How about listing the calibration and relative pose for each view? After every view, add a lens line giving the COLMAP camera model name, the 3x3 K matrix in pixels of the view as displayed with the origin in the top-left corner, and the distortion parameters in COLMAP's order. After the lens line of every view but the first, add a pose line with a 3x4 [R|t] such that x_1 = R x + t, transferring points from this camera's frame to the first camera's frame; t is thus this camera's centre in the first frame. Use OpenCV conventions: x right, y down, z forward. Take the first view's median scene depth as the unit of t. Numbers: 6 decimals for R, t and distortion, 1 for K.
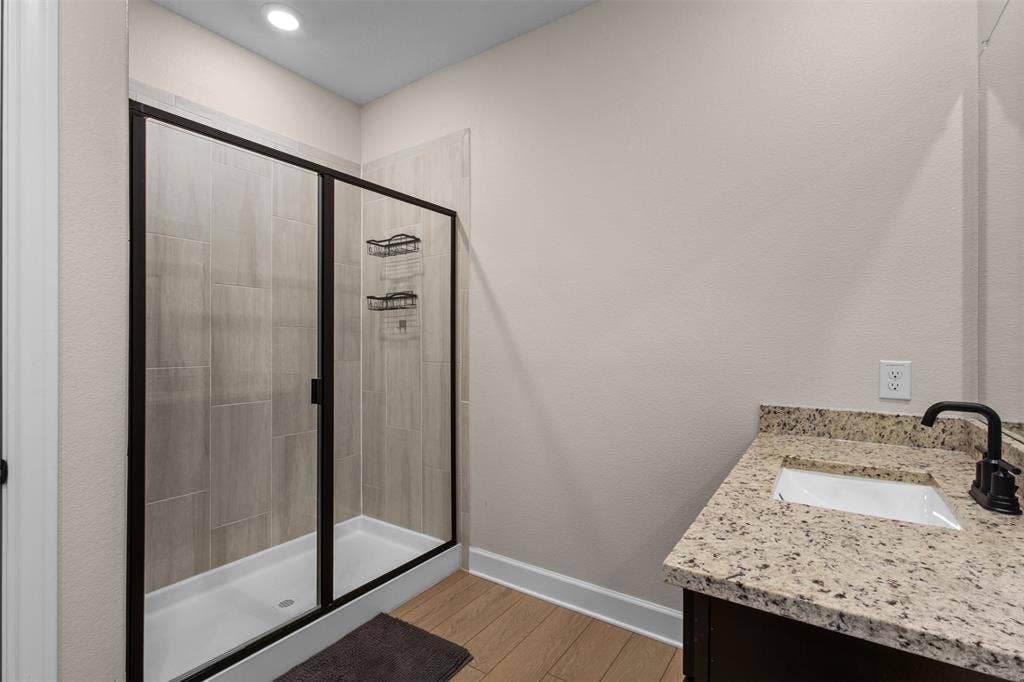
lens RADIAL K [[476.7, 0, 516.7], [0, 476.7, 339.9], [0, 0, 1]] dist [0.000070, 0.000002]
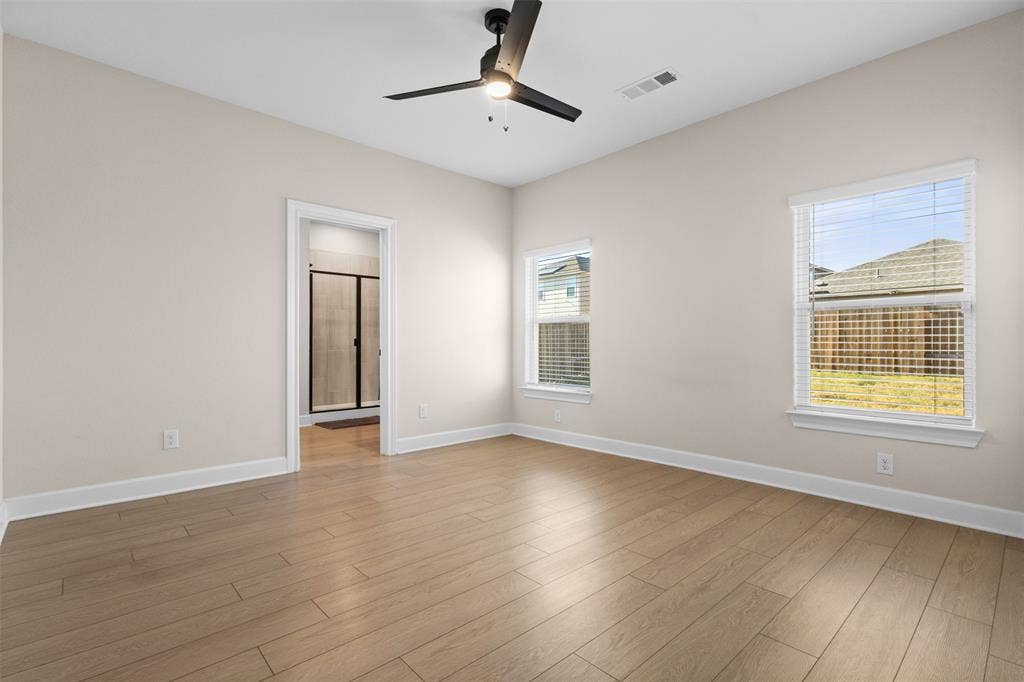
lens RADIAL K [[476.7, 0, 506.9], [0, 476.7, 342.7], [0, 0, 1]] dist [0.000070, 0.000002]
pose [[0.973037, -0.001852, -0.230643, 1.343490], [-0.000497, 0.999949, -0.010125, 0.142594], [0.230650, 0.009967, 0.972986, -1.949642]]
